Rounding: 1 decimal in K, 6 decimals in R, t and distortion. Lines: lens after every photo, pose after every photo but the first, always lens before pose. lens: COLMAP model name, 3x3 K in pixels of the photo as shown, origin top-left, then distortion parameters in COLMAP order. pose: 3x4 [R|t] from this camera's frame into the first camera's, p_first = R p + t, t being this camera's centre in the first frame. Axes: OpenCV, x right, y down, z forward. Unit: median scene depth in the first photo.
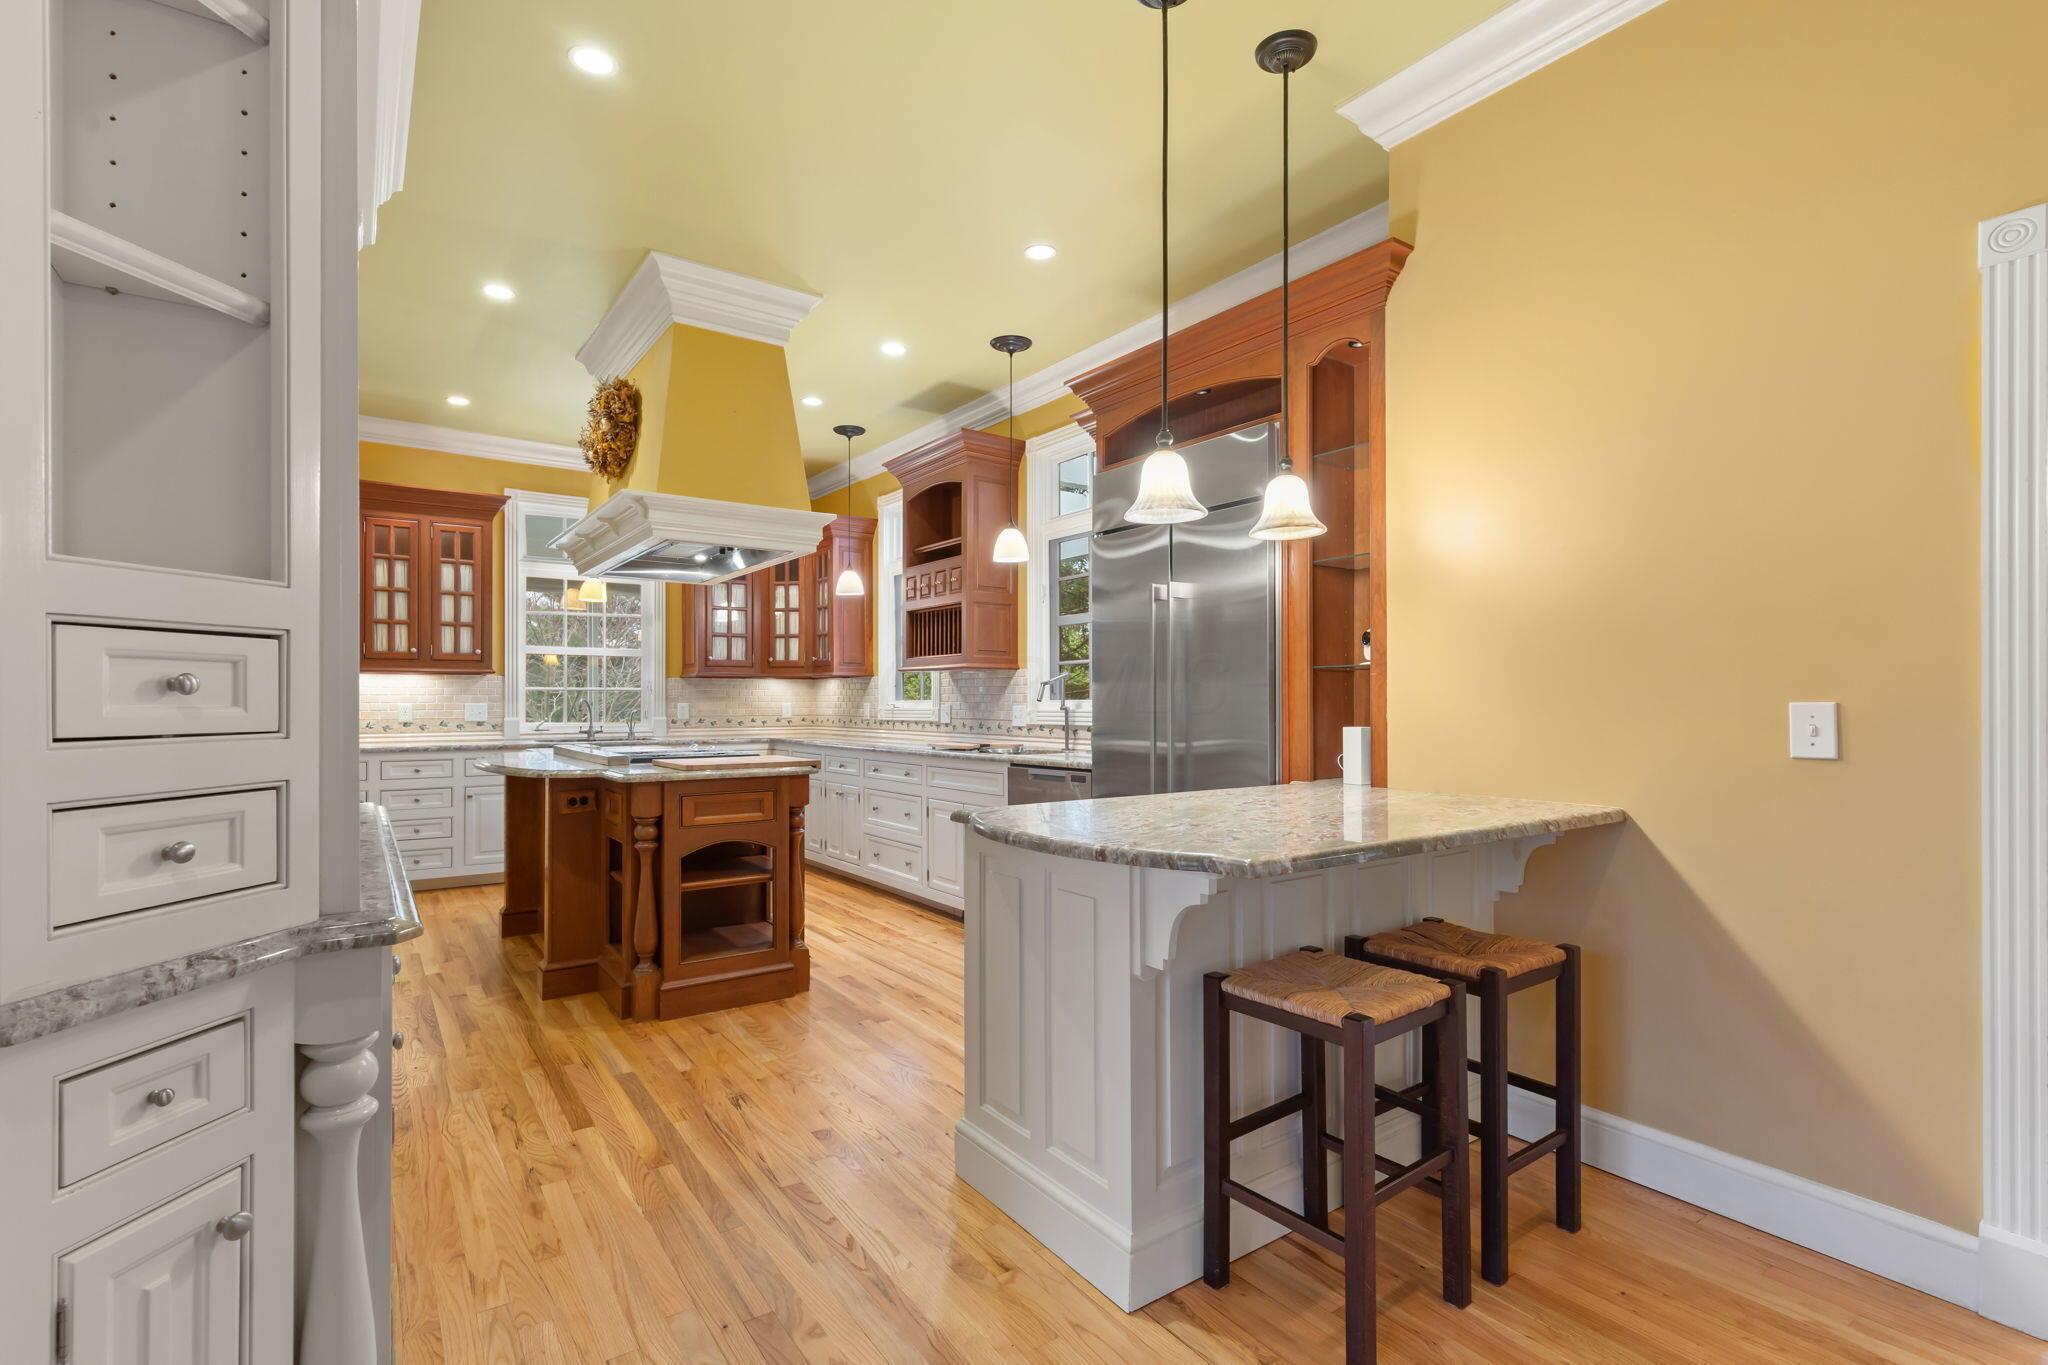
lens RADIAL K [[940.4, 0, 1004.0], [0, 940.4, 694.9], [0, 0, 1]] dist [-0.007811, 0.002128]
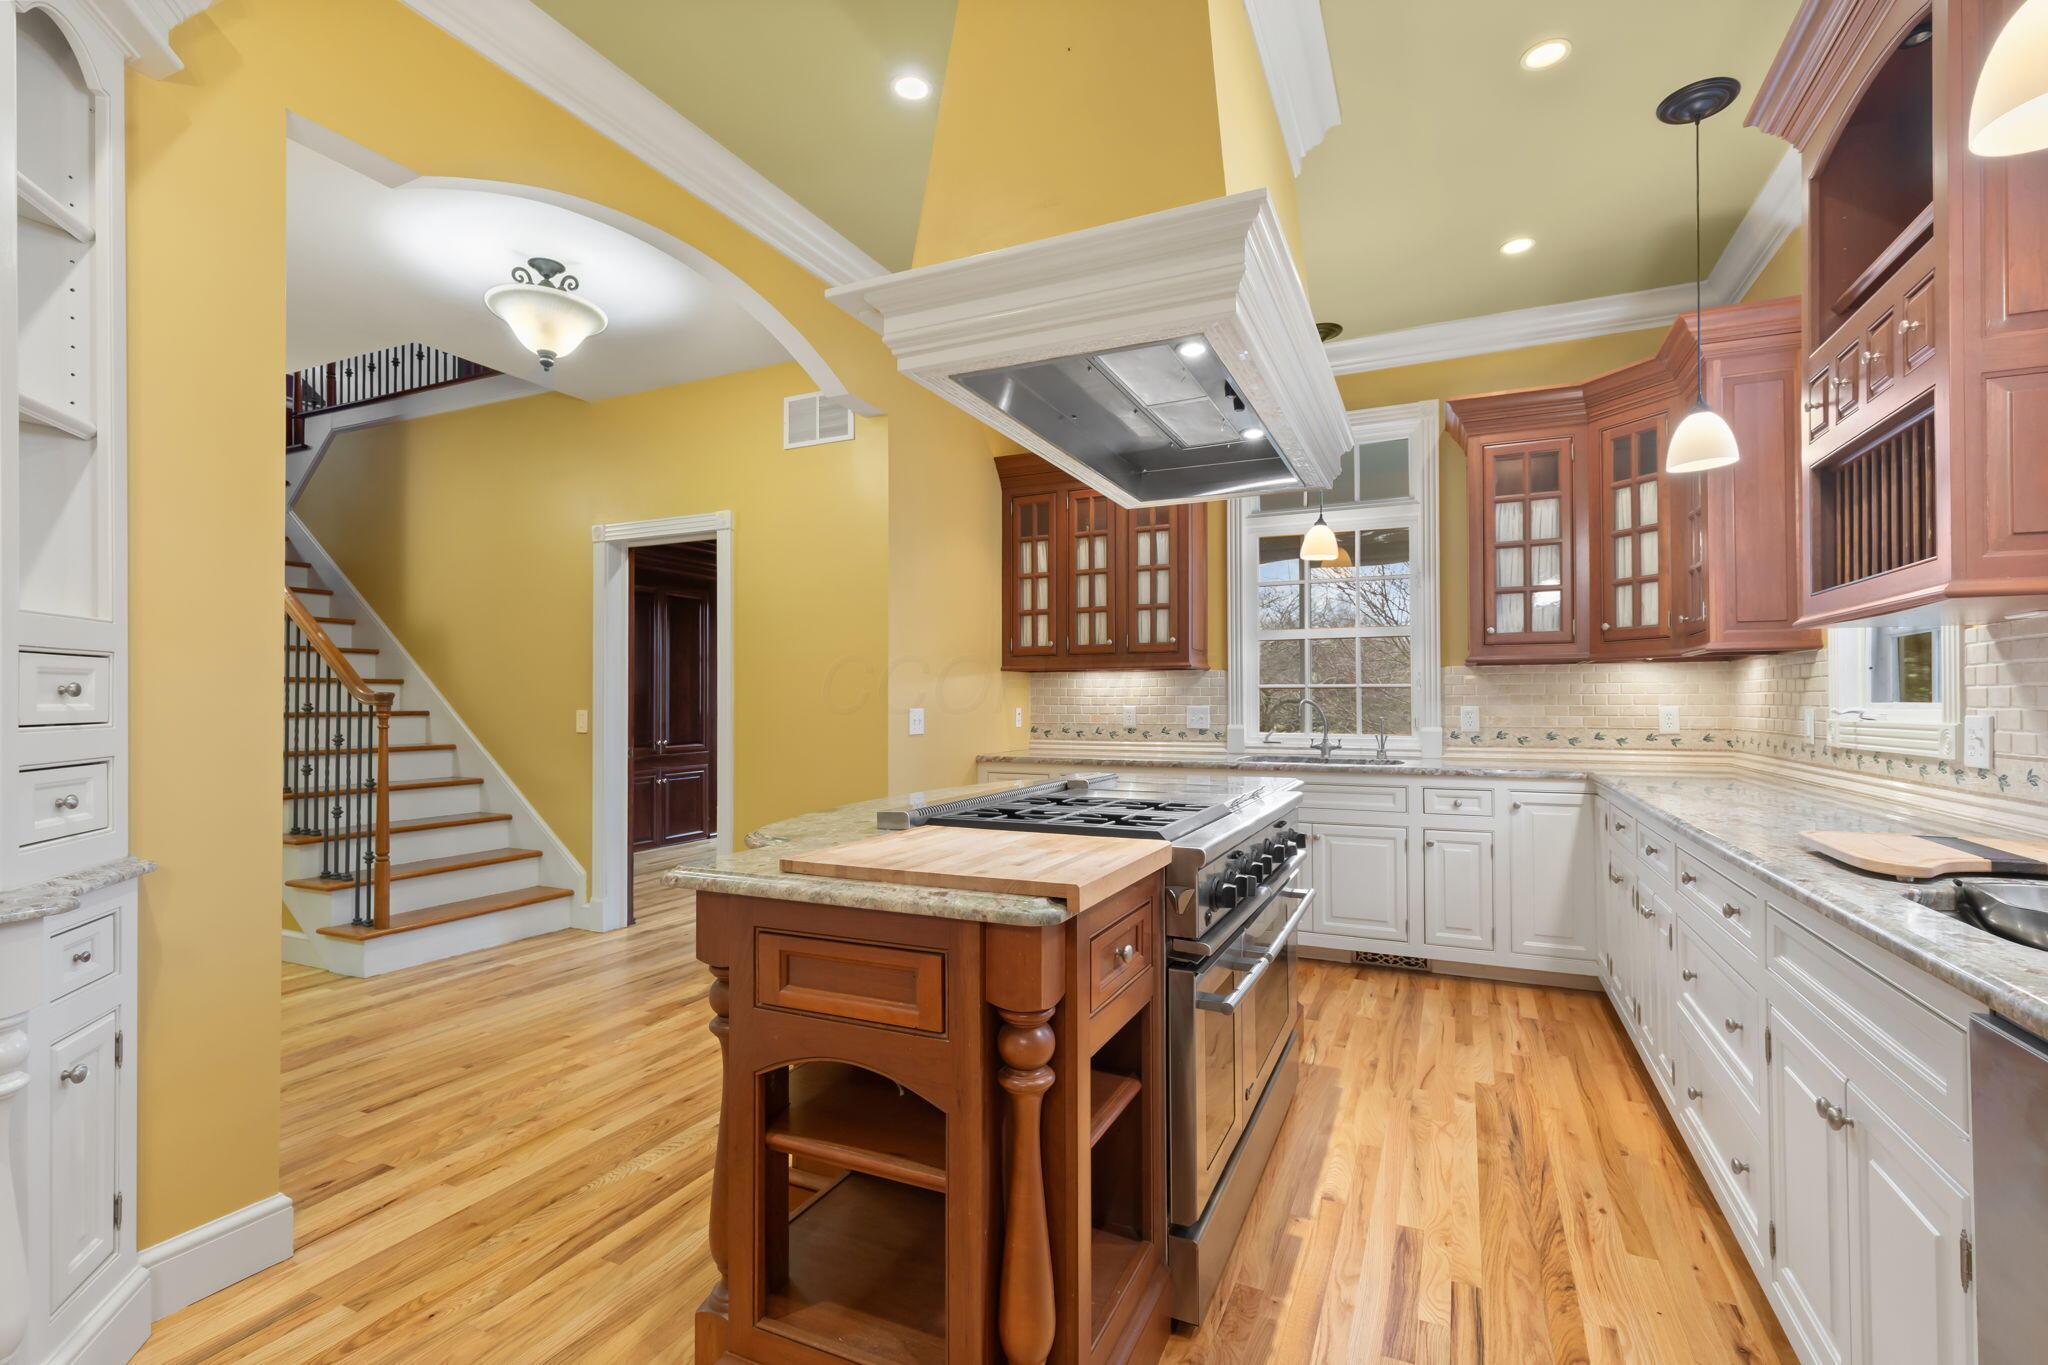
lens RADIAL K [[940.4, 0, 1072.1], [0, 940.4, 692.8], [0, 0, 1]] dist [-0.007811, 0.002128]
pose [[0.530050, -0.007706, -0.847931, 0.055494], [0.008113, 0.999959, -0.004016, 0.000310], [0.847928, -0.004750, 0.530091, 0.513314]]
